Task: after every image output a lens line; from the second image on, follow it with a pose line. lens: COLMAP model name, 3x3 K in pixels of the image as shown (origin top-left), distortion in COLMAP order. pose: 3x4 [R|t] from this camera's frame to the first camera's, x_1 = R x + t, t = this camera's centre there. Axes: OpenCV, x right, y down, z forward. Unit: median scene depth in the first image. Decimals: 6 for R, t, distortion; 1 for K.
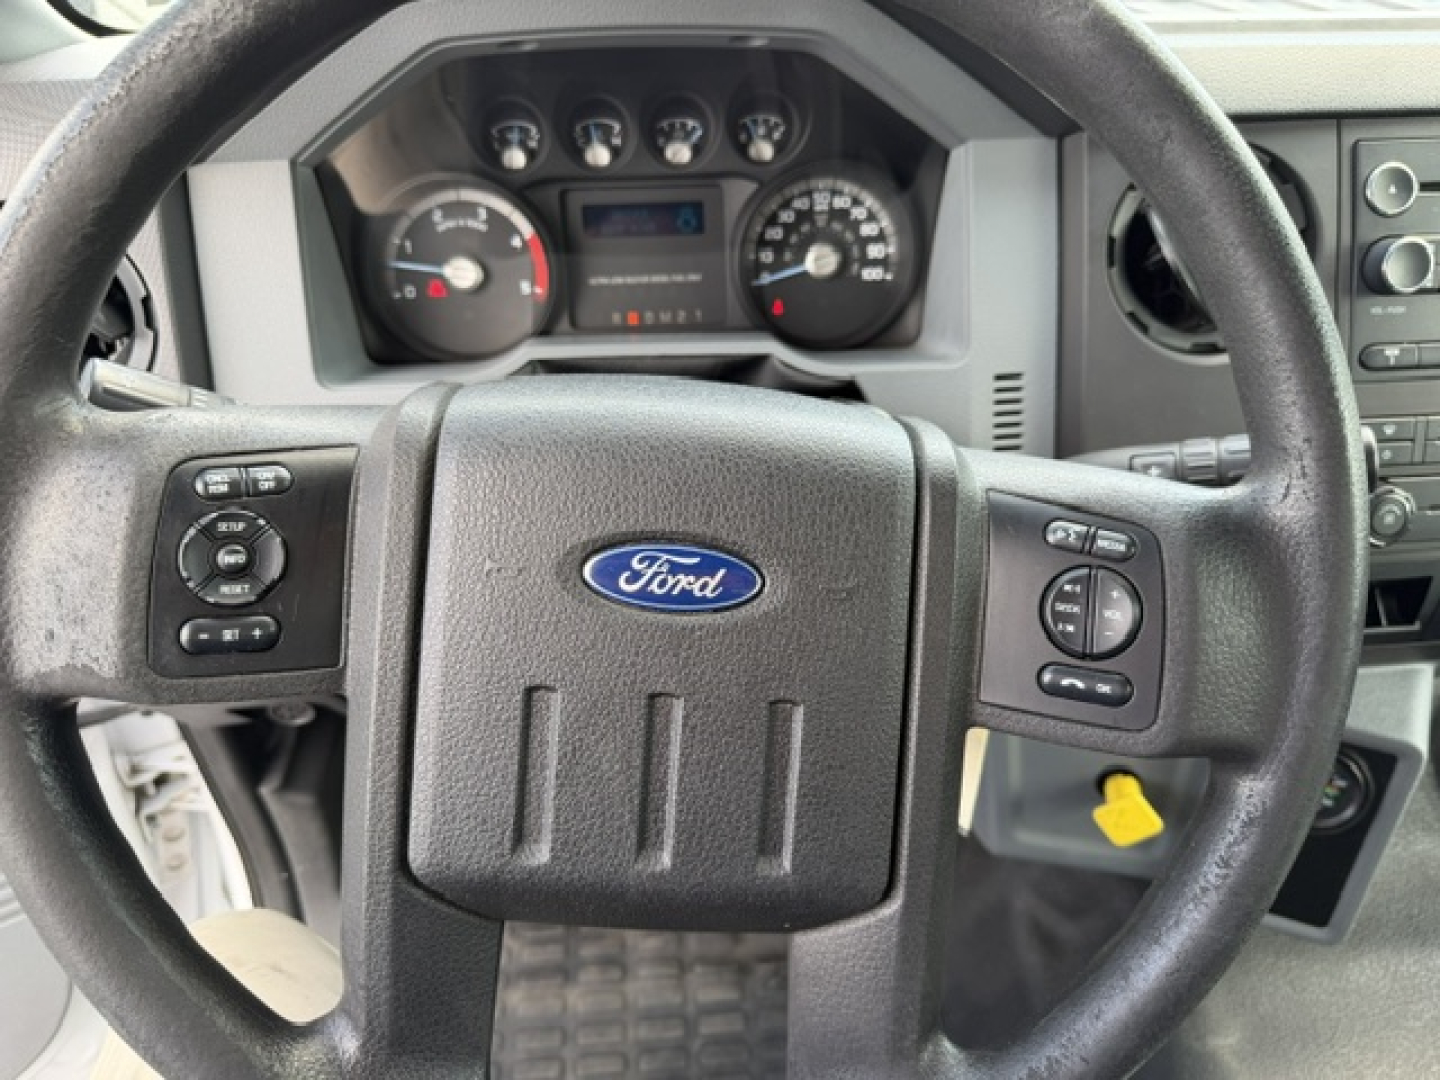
lens RADIAL K [[1013.7, 0, 720.0], [0, 1013.7, 540.0], [0, 0, 1]] dist [0.034719, -0.040401]
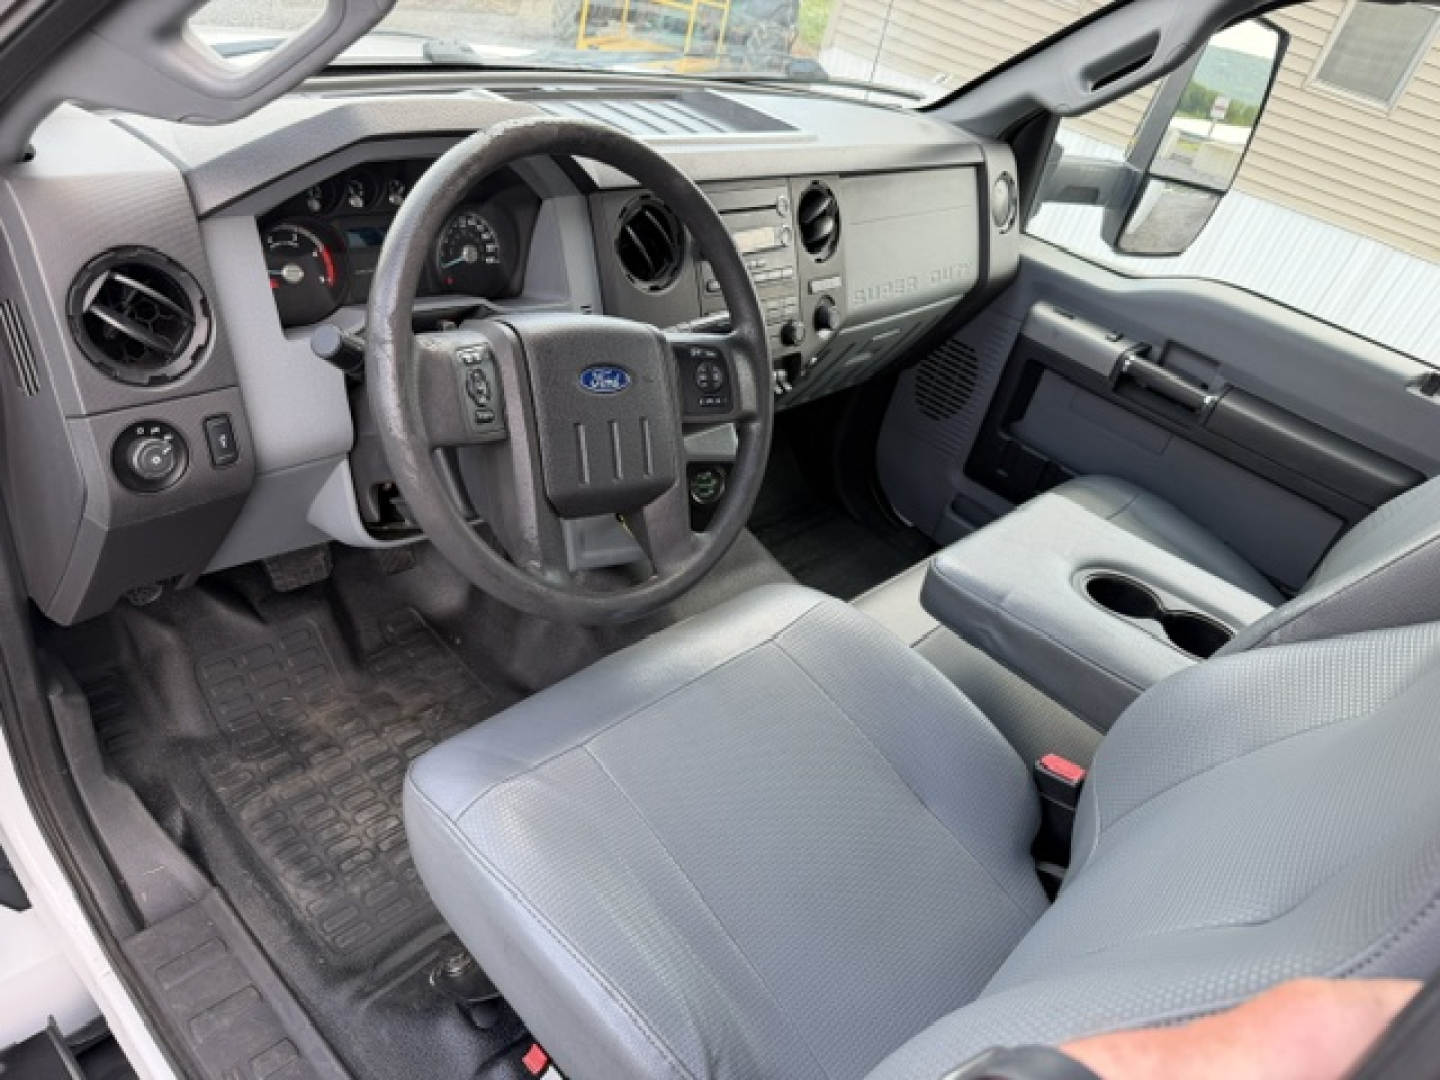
lens RADIAL K [[959.4, 0, 652.8], [0, 959.4, 581.8], [0, 0, 1]] dist [-0.062759, -0.002580]
pose [[0.764059, -0.246097, 0.596364, -0.832664], [0.187655, 0.969194, 0.159528, 0.094006], [-0.617252, -0.009978, 0.786702, -0.589576]]
